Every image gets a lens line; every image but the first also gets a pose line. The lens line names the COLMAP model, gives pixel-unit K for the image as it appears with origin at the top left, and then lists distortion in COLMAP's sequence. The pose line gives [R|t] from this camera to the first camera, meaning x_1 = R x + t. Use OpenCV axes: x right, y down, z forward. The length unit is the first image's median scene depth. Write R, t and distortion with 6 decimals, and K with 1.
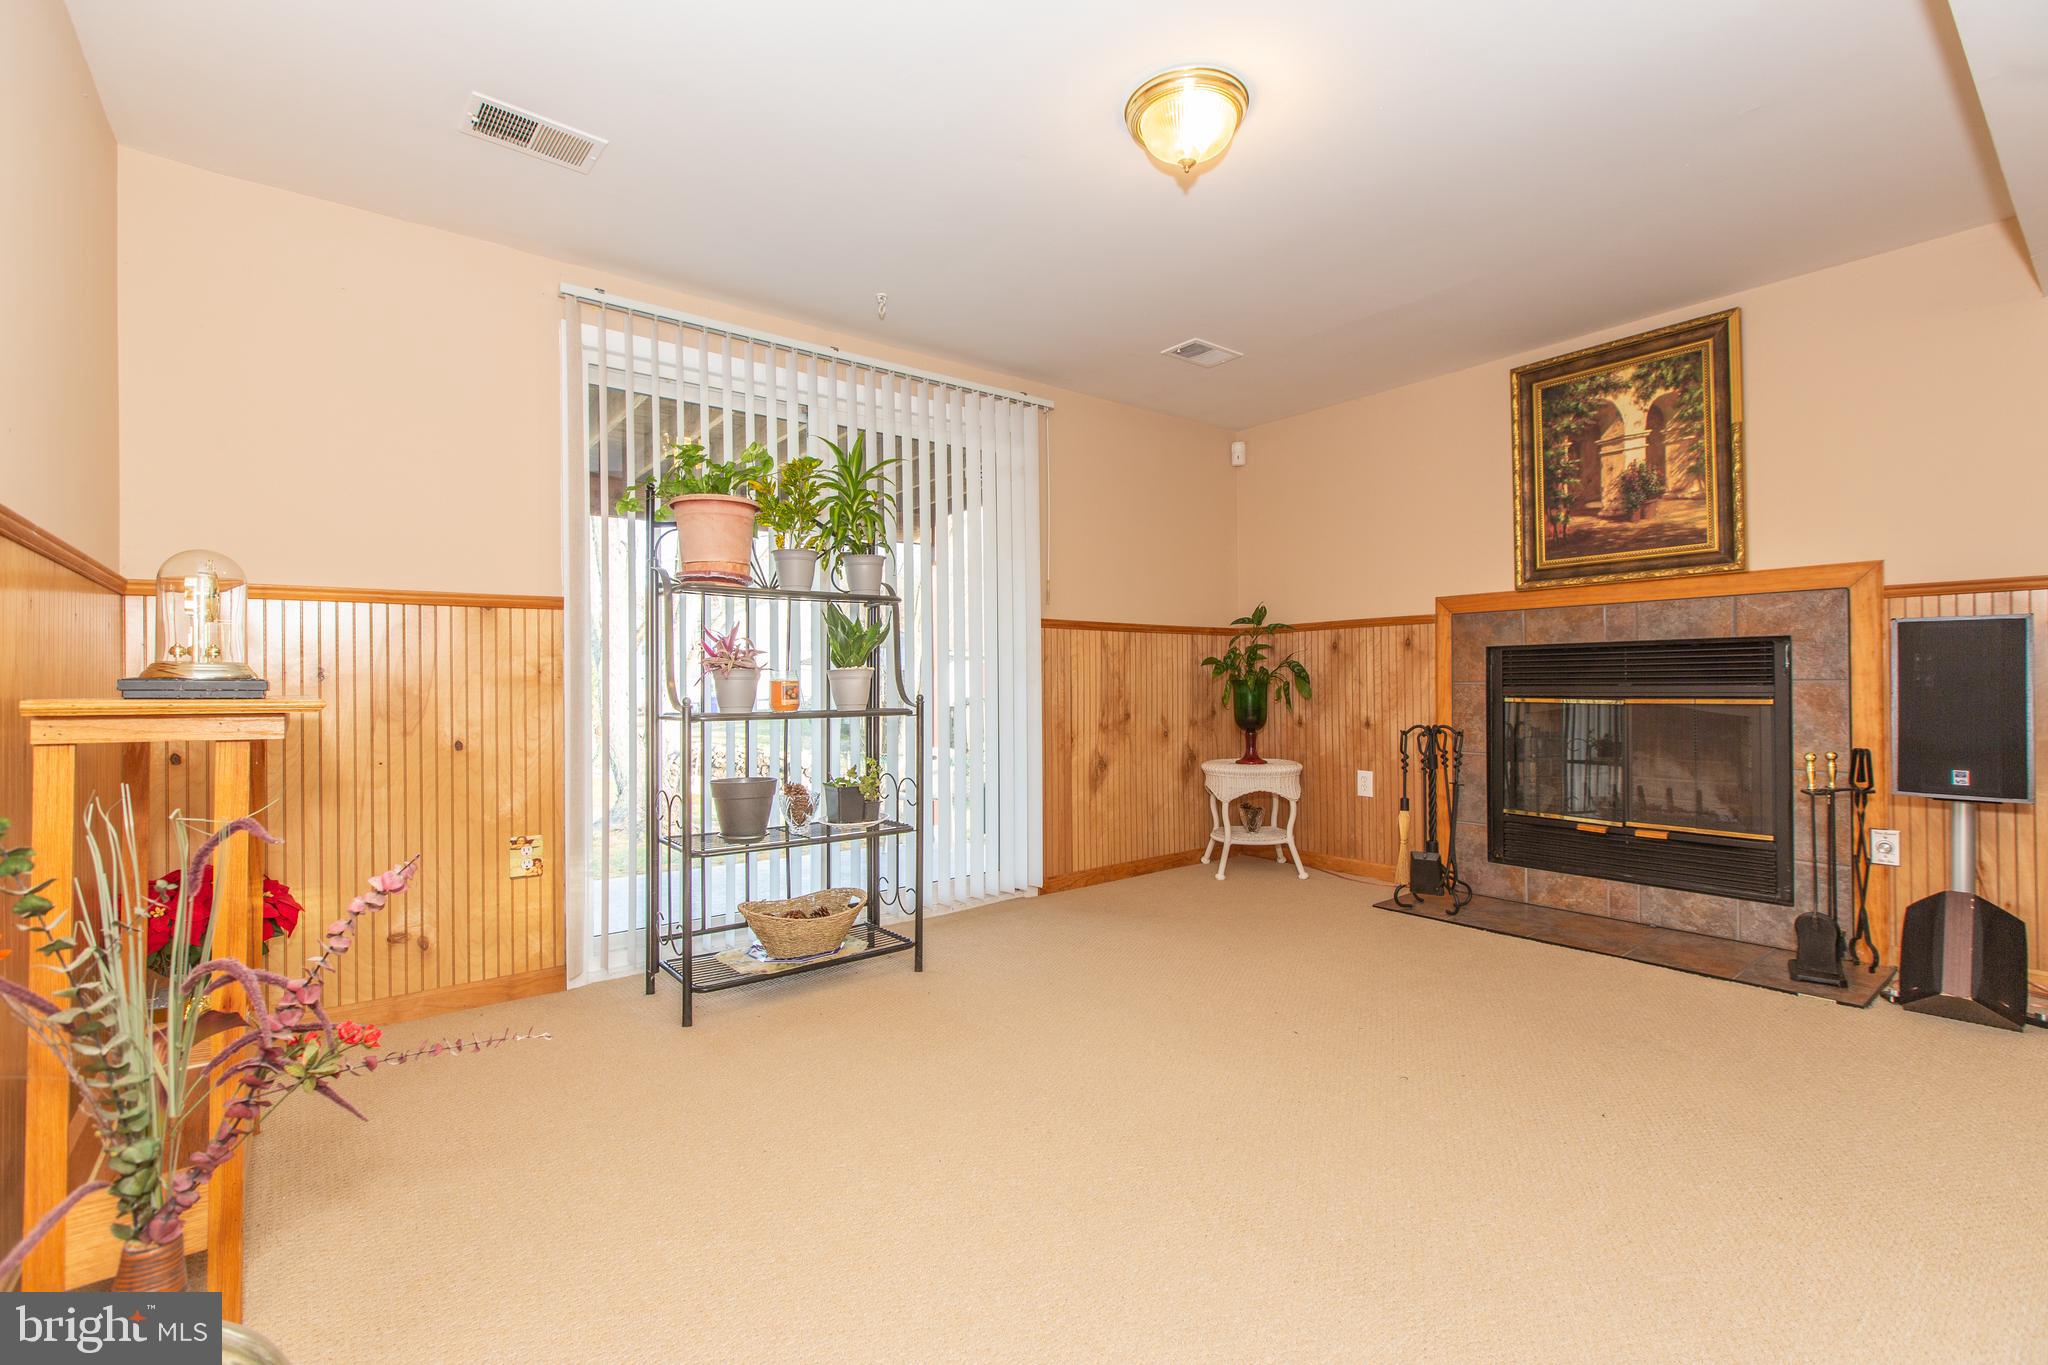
lens RADIAL K [[926.9, 0, 1024.0], [0, 926.9, 682.5], [0, 0, 1]] dist [0.020963, -0.010616]
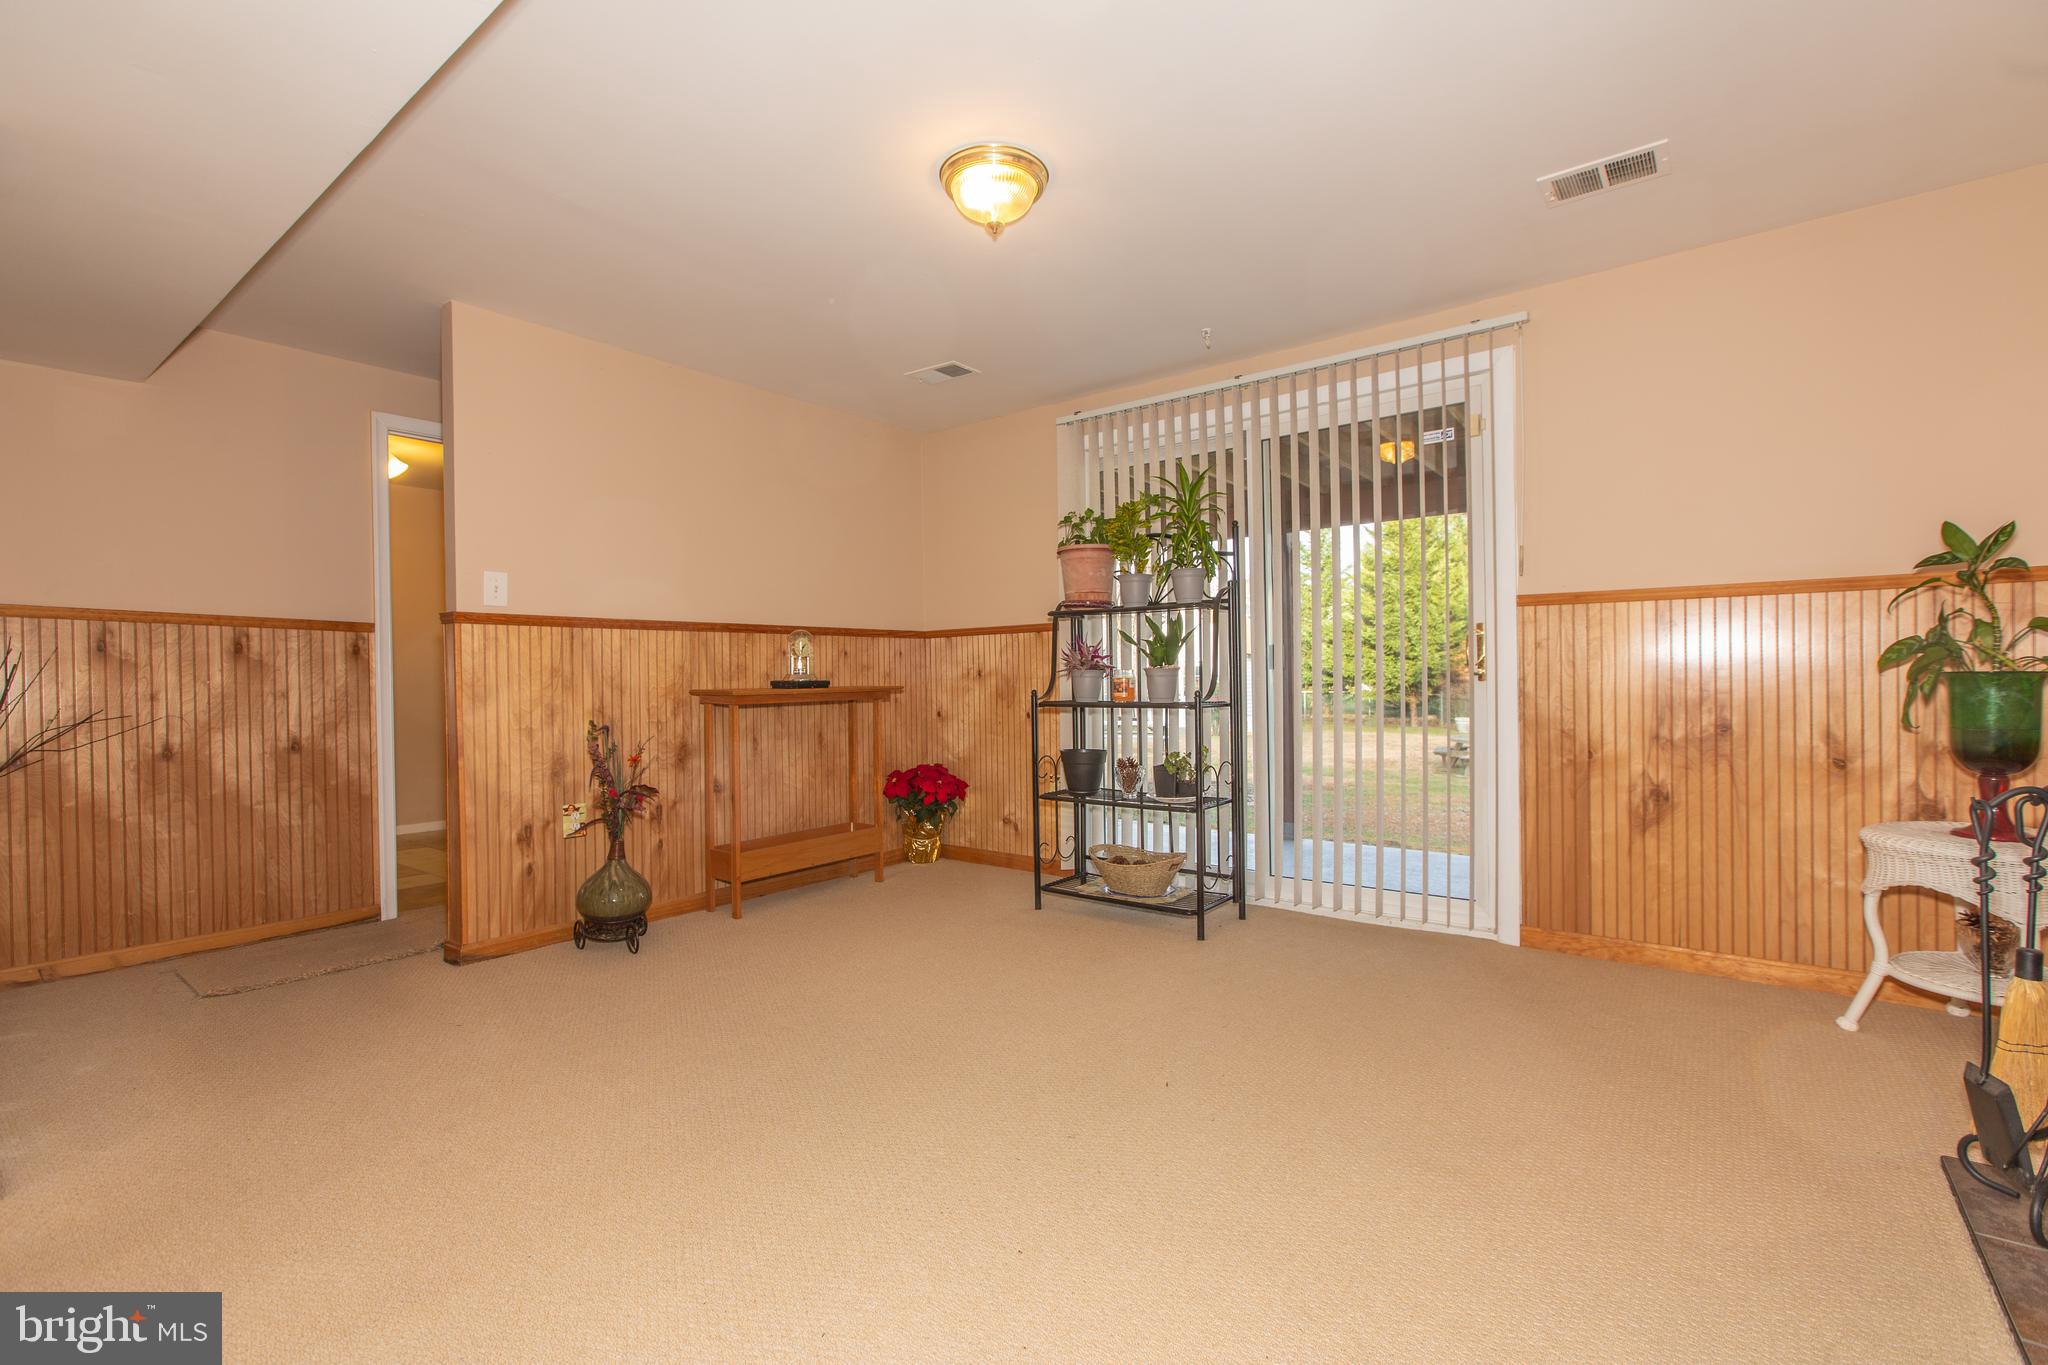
lens RADIAL K [[899.4, 0, 1032.0], [0, 899.4, 681.5], [0, 0, 1]] dist [-0.002791, -0.000357]
pose [[0.226436, 0.011463, -0.973959, 0.895141], [0.011398, 0.999831, 0.014417, -0.015089], [0.973959, -0.014366, 0.226267, 0.574912]]
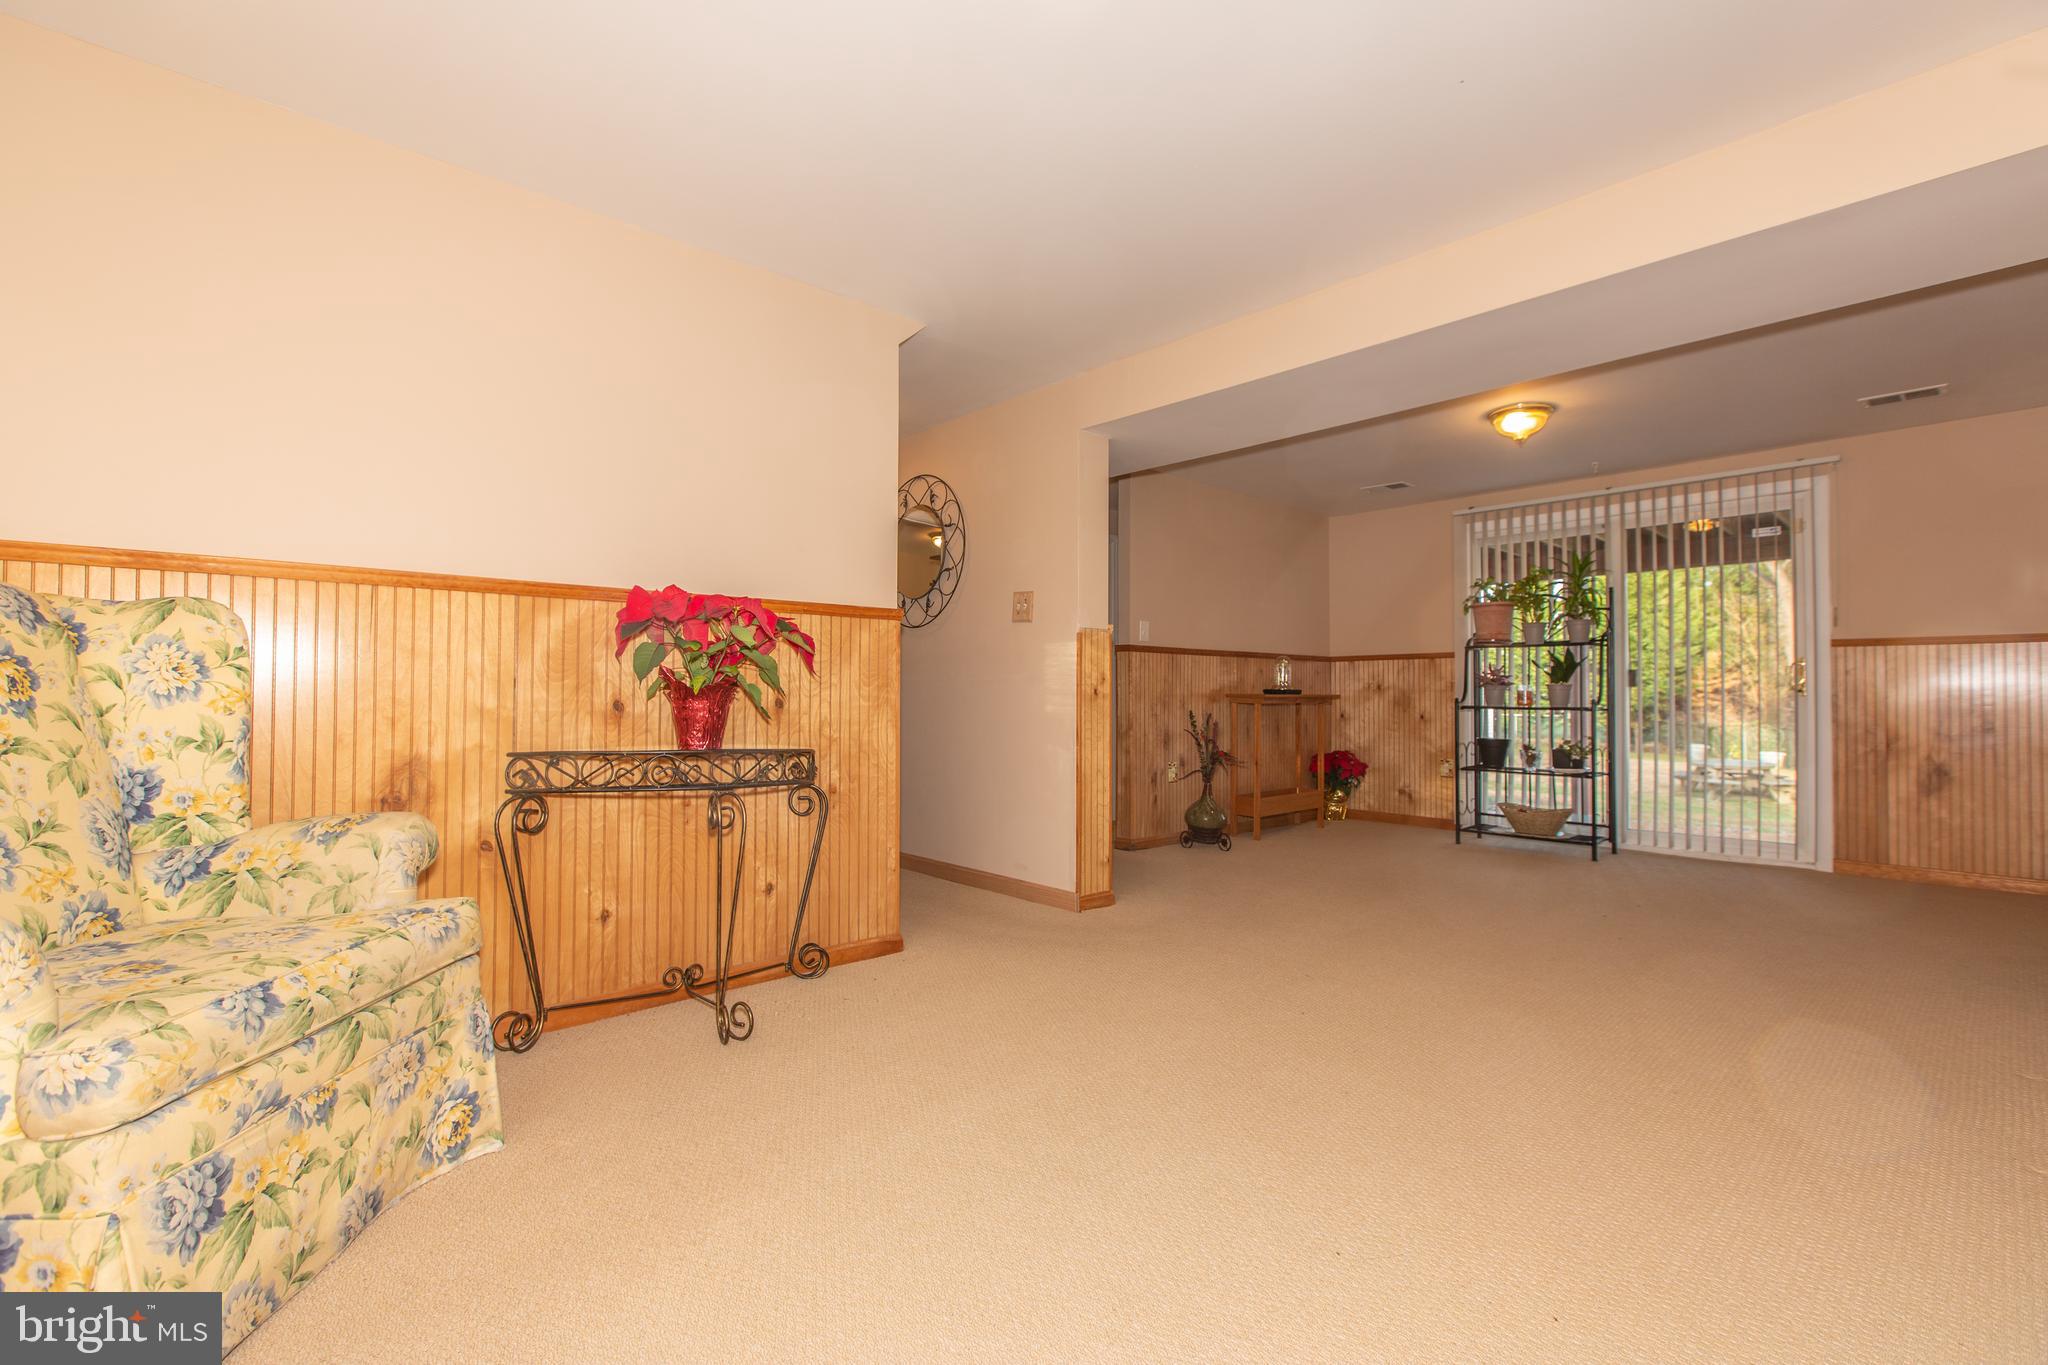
lens RADIAL K [[926.9, 0, 1024.0], [0, 926.9, 682.5], [0, 0, 1]] dist [0.020963, -0.010616]
pose [[0.063954, -0.004935, -0.997941, 1.553999], [-0.003878, 0.999979, -0.005194, -0.004146], [0.997945, 0.004202, 0.063934, -0.158914]]
